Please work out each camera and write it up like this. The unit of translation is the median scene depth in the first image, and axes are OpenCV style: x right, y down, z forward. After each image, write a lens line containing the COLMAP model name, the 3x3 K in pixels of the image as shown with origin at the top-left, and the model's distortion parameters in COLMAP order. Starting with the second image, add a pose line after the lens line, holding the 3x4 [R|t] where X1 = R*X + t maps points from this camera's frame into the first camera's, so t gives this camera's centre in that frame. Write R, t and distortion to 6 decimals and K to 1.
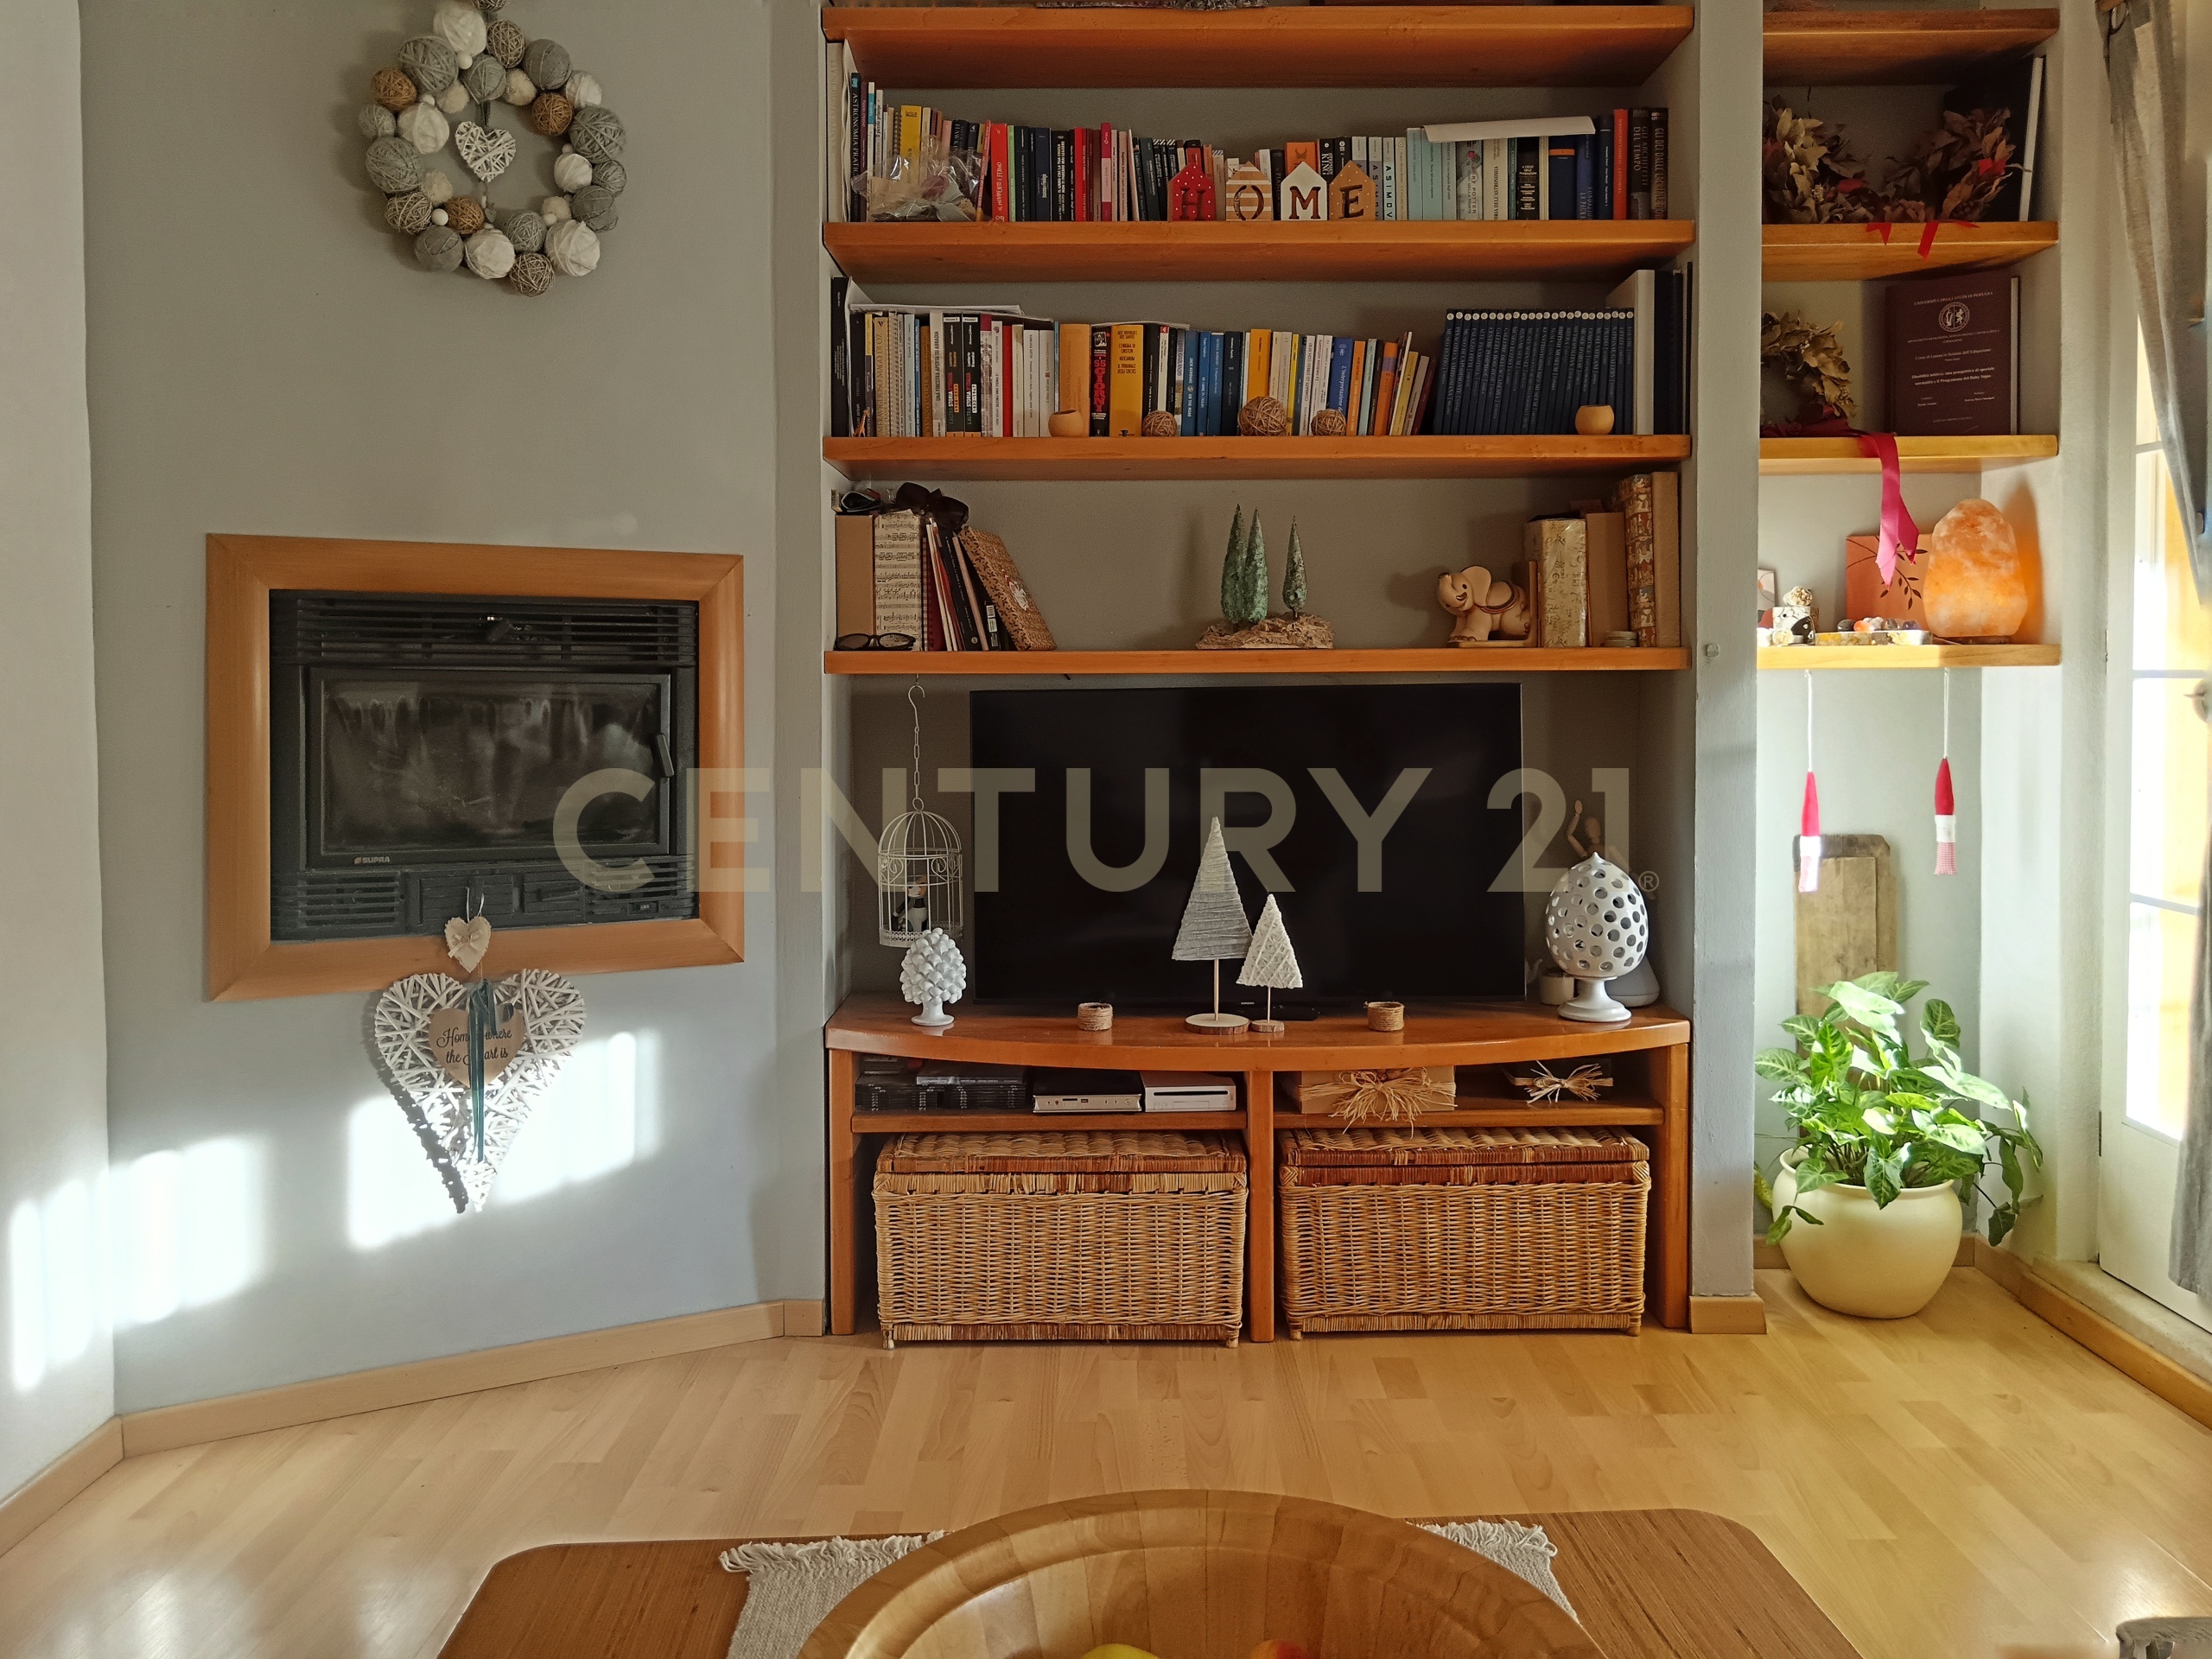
lens RADIAL K [[1735.4, 0, 1109.9], [0, 1735.4, 819.4], [0, 0, 1]] dist [0.007014, -0.014482]
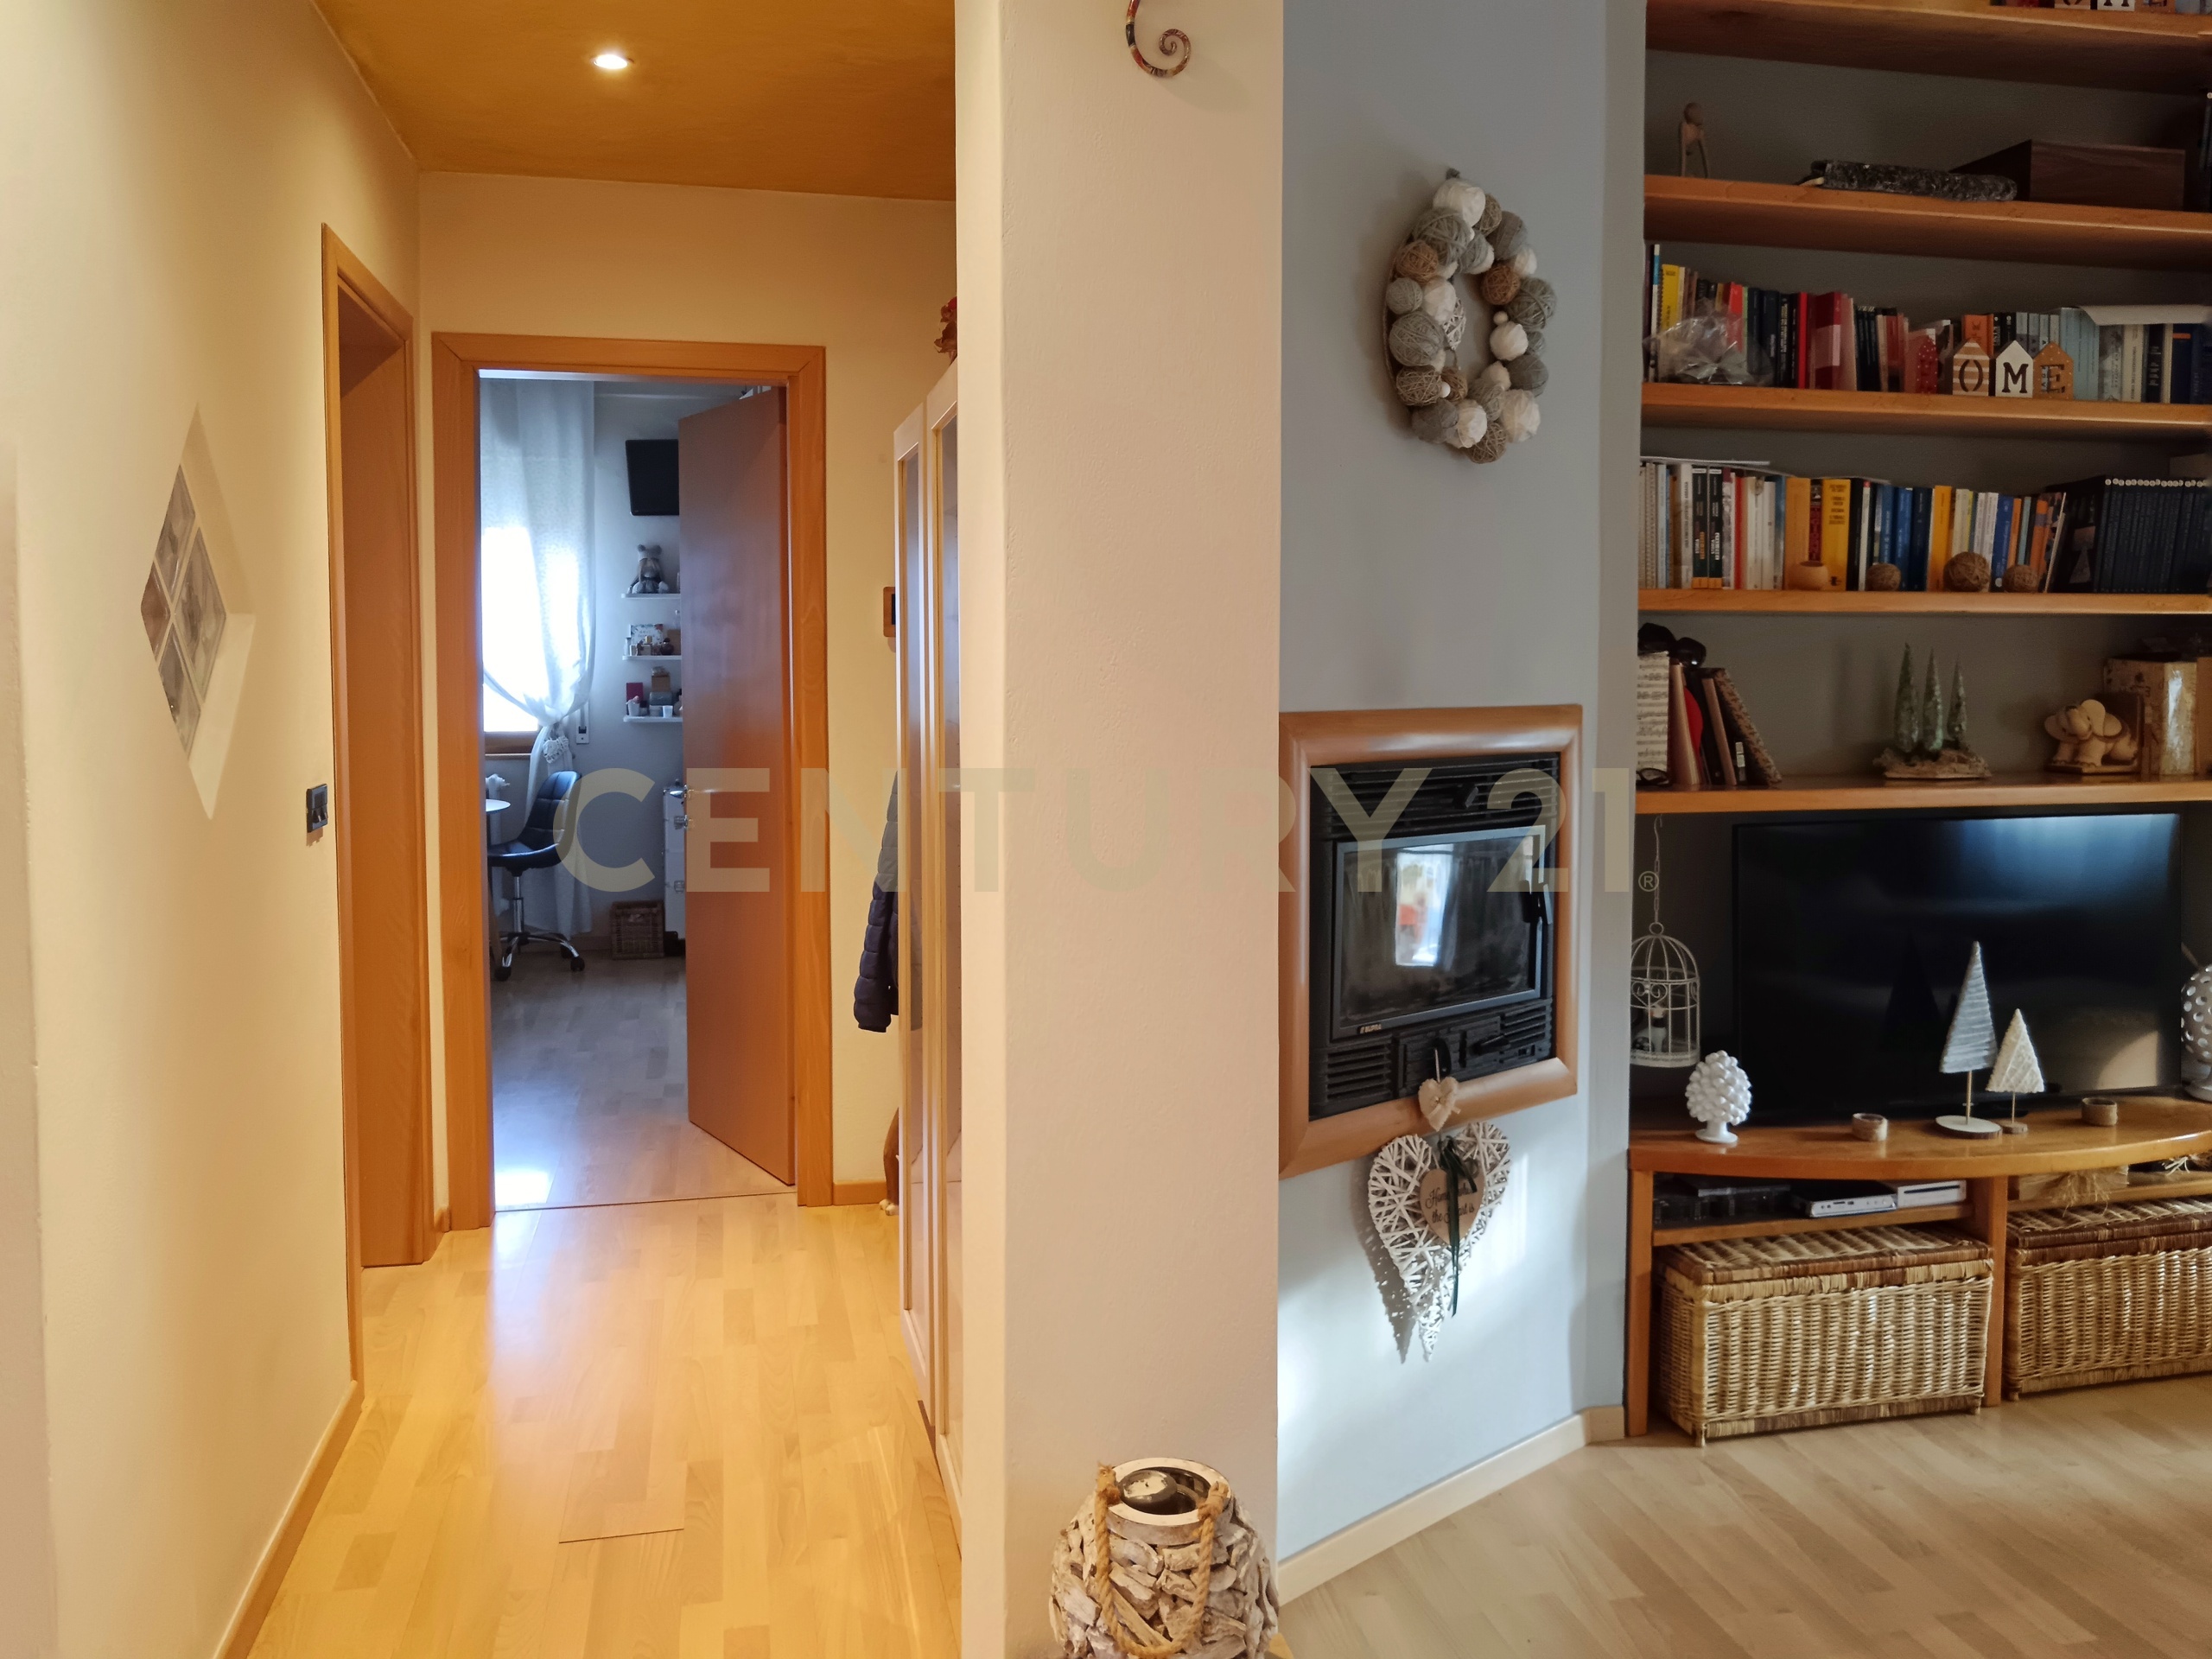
lens RADIAL K [[1735.4, 0, 1109.0], [0, 1735.4, 838.5], [0, 0, 1]] dist [0.007014, -0.014482]
pose [[0.973534, -0.020790, 0.227596, -0.708573], [0.013415, 0.999335, 0.033903, -0.109256], [-0.228150, -0.029952, 0.973165, 0.051486]]
